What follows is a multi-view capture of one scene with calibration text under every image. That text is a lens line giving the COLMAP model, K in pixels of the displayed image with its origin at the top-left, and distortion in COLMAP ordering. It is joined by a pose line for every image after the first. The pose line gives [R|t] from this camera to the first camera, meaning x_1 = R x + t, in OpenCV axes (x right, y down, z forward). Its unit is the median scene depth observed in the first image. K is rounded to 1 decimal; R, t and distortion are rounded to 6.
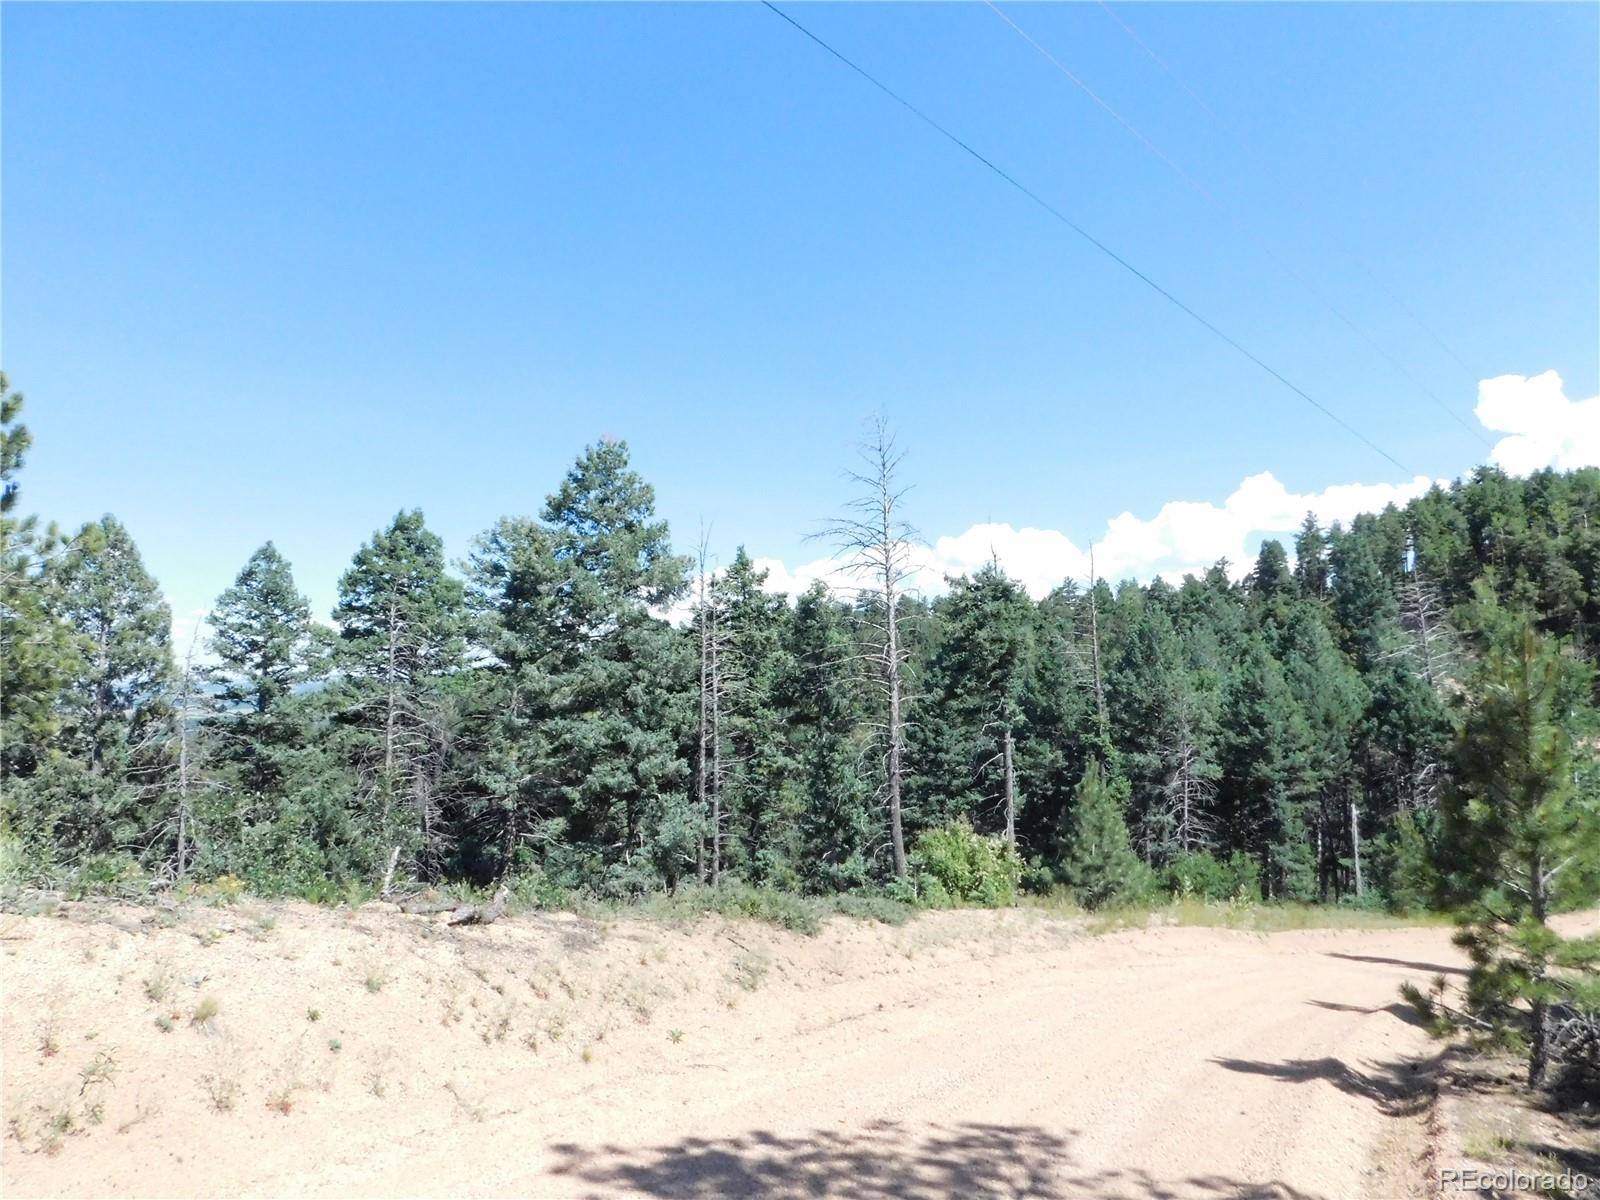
lens RADIAL K [[1066.1, 0, 811.0], [0, 1066.1, 600.3], [0, 0, 1]] dist [-0.072046, 0.065195]
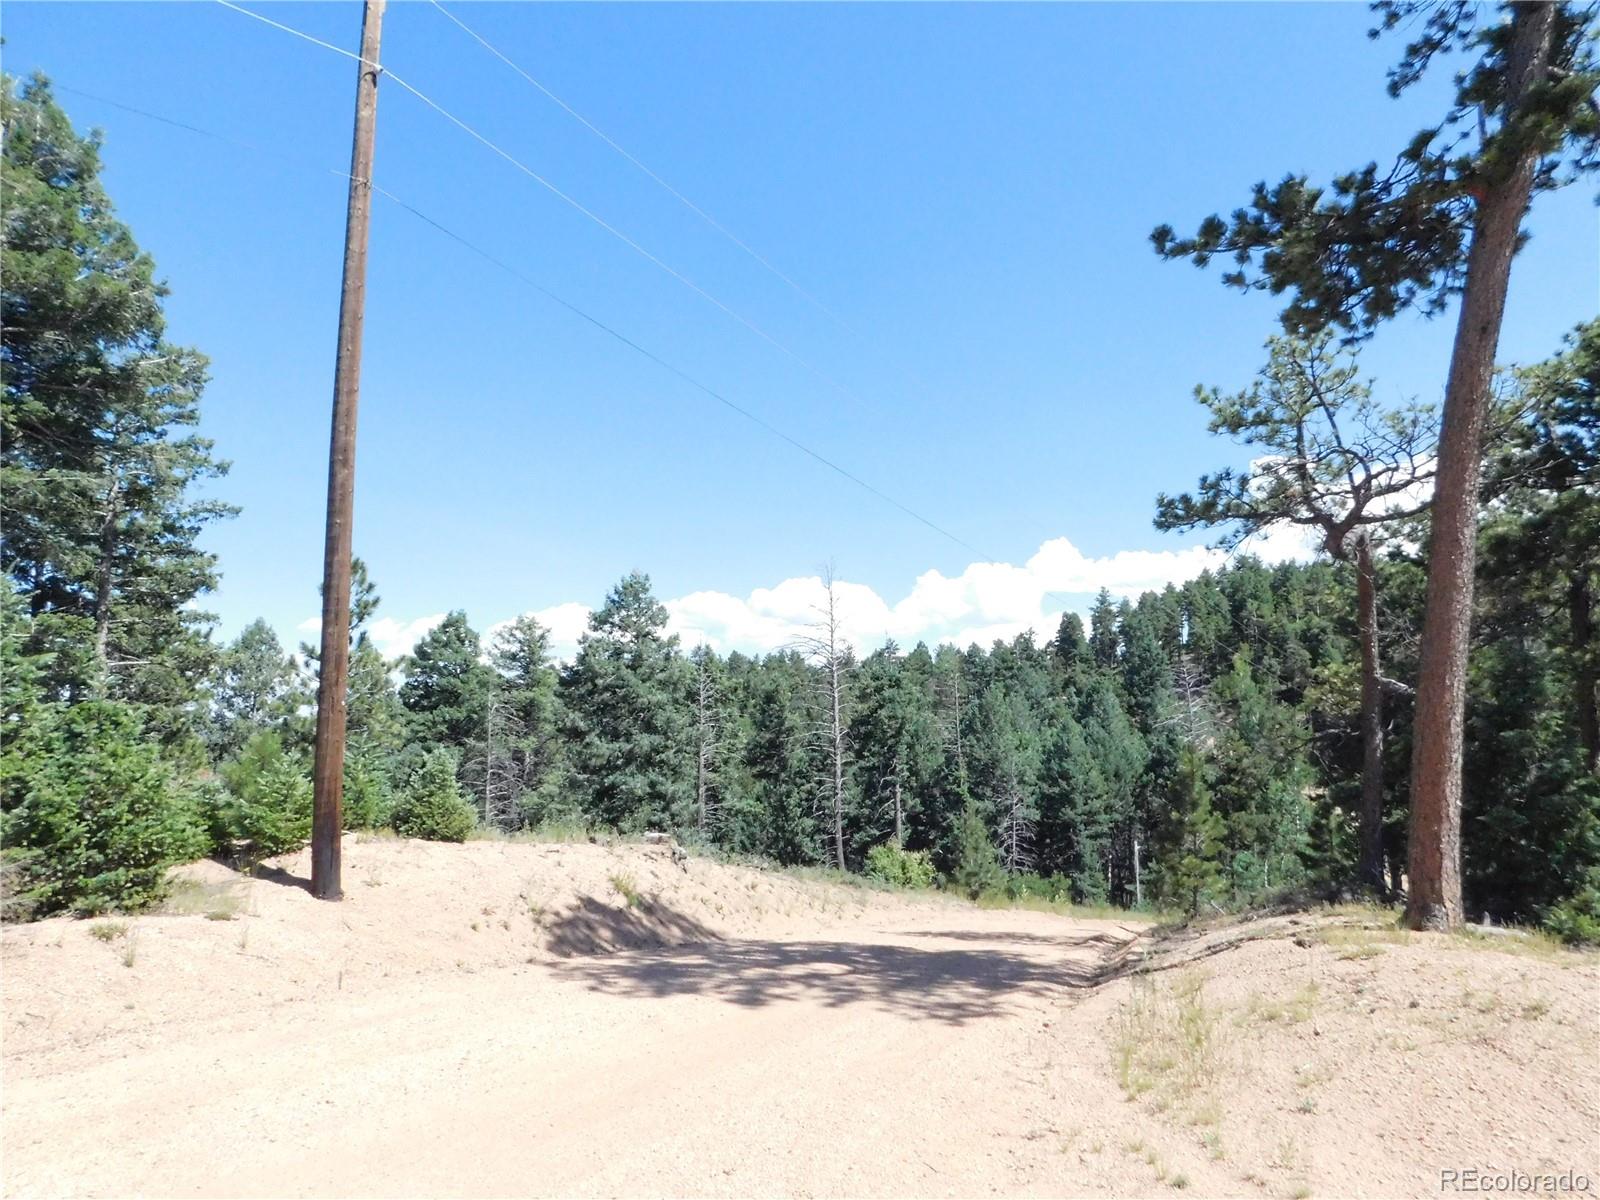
lens RADIAL K [[1066.1, 0, 811.0], [0, 1066.1, 600.3], [0, 0, 1]] dist [-0.072046, 0.065195]
pose [[0.984353, 0.029705, 0.173685, -0.097216], [-0.021498, 0.998570, -0.048950, -0.024633], [-0.174890, 0.044450, 0.983584, -0.195007]]
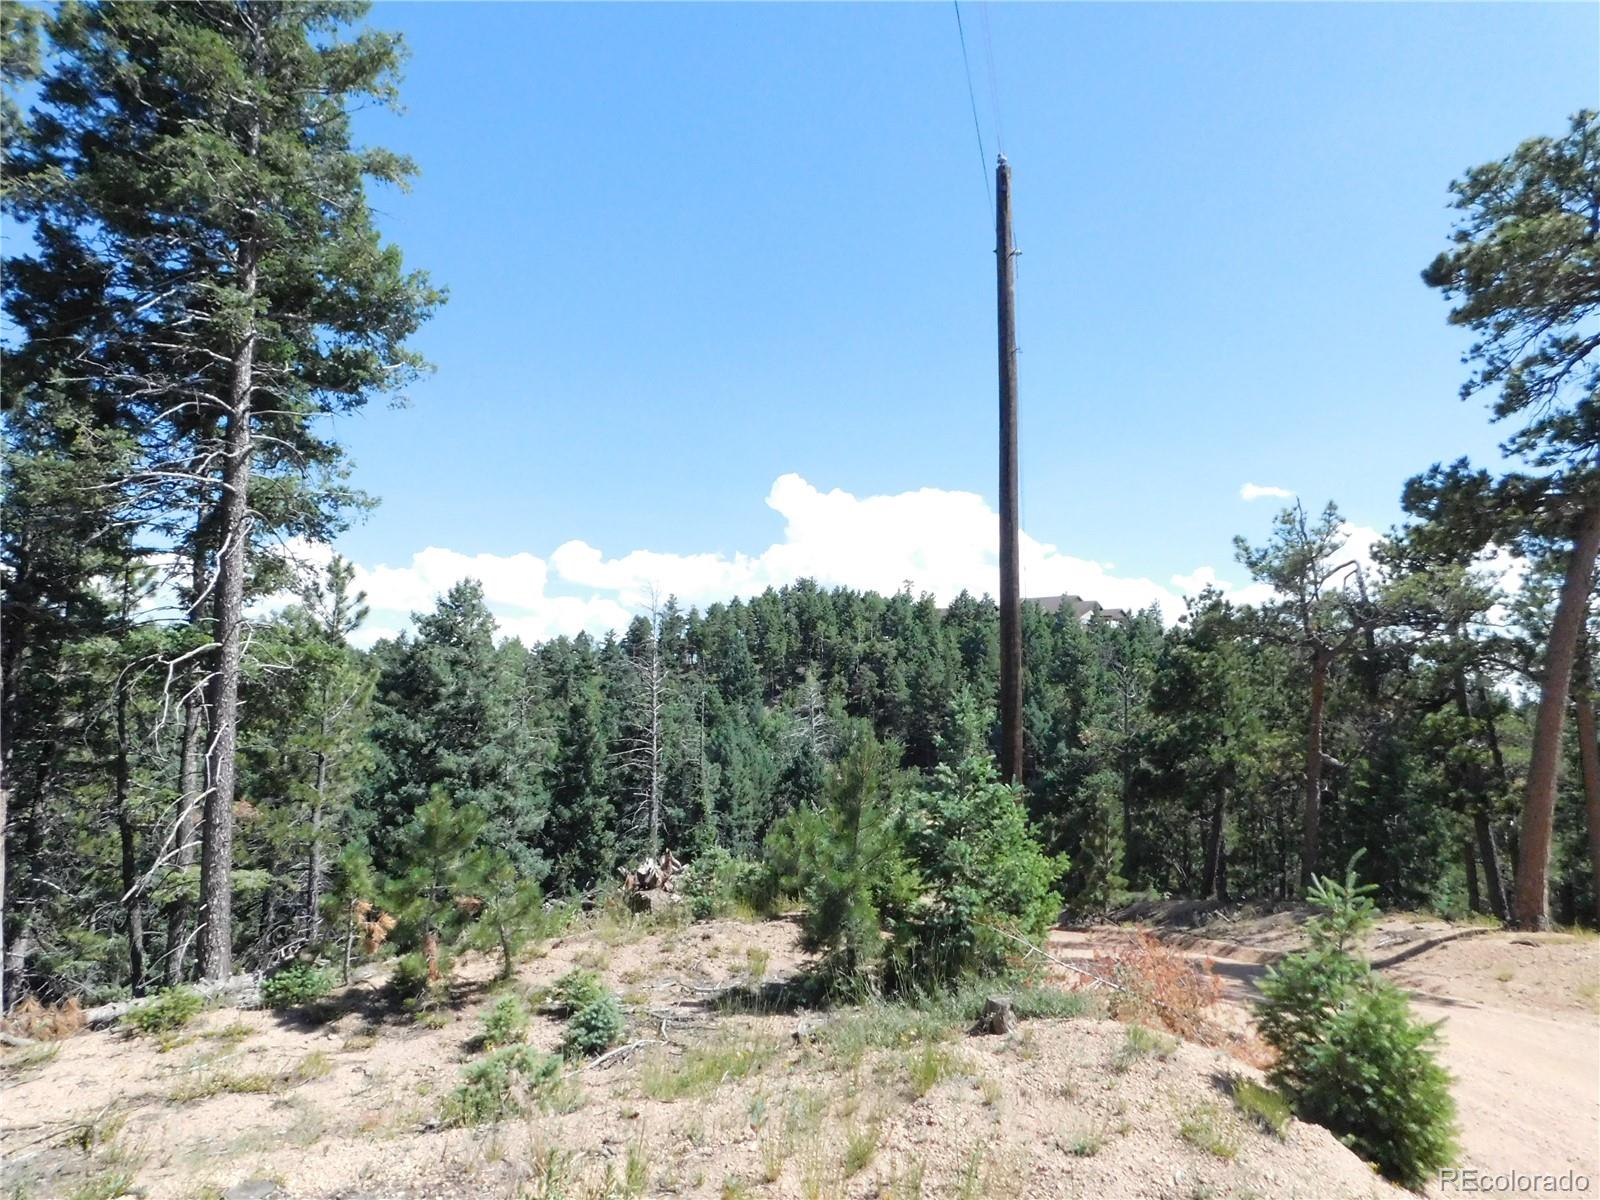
lens RADIAL K [[1063.6, 0, 801.9], [0, 1063.6, 606.7], [0, 0, 1]] dist [-0.066846, 0.054187]
pose [[0.806915, 0.109547, 0.580420, -0.293424], [-0.090913, 0.993976, -0.061211, -0.033637], [-0.583629, -0.003376, 0.812014, -0.157096]]
